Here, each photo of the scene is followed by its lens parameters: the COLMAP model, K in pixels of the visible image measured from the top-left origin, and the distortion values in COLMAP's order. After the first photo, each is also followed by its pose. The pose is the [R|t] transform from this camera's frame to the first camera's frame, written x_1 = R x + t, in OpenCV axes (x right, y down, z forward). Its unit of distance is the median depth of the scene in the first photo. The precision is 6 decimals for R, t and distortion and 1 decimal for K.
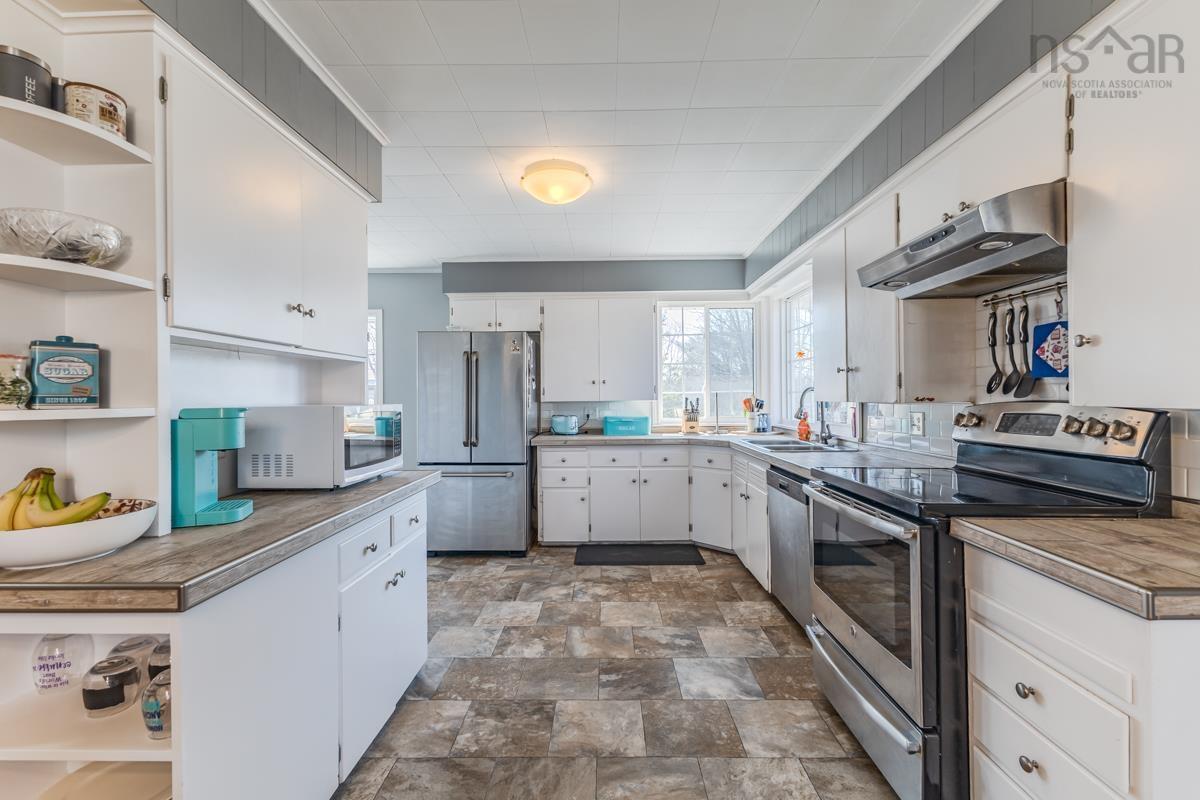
lens RADIAL K [[526.9, 0, 594.9], [0, 526.9, 399.3], [0, 0, 1]] dist [0.012118, 0.001206]
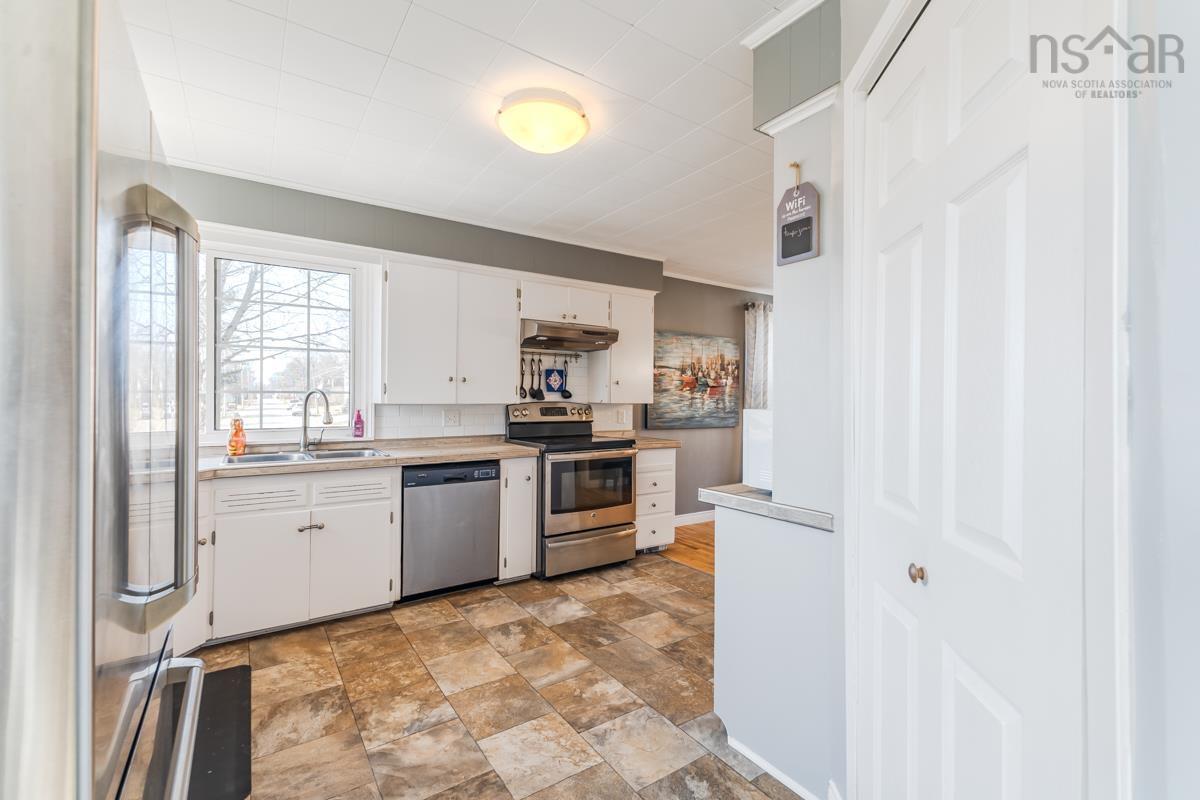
lens RADIAL K [[526.9, 0, 613.9], [0, 526.9, 398.4], [0, 0, 1]] dist [0.012118, 0.001206]
pose [[-0.606386, 0.002262, 0.795167, -0.984275], [0.000928, 0.999997, -0.002137, -0.005403], [-0.795170, -0.000558, -0.606386, 1.821180]]
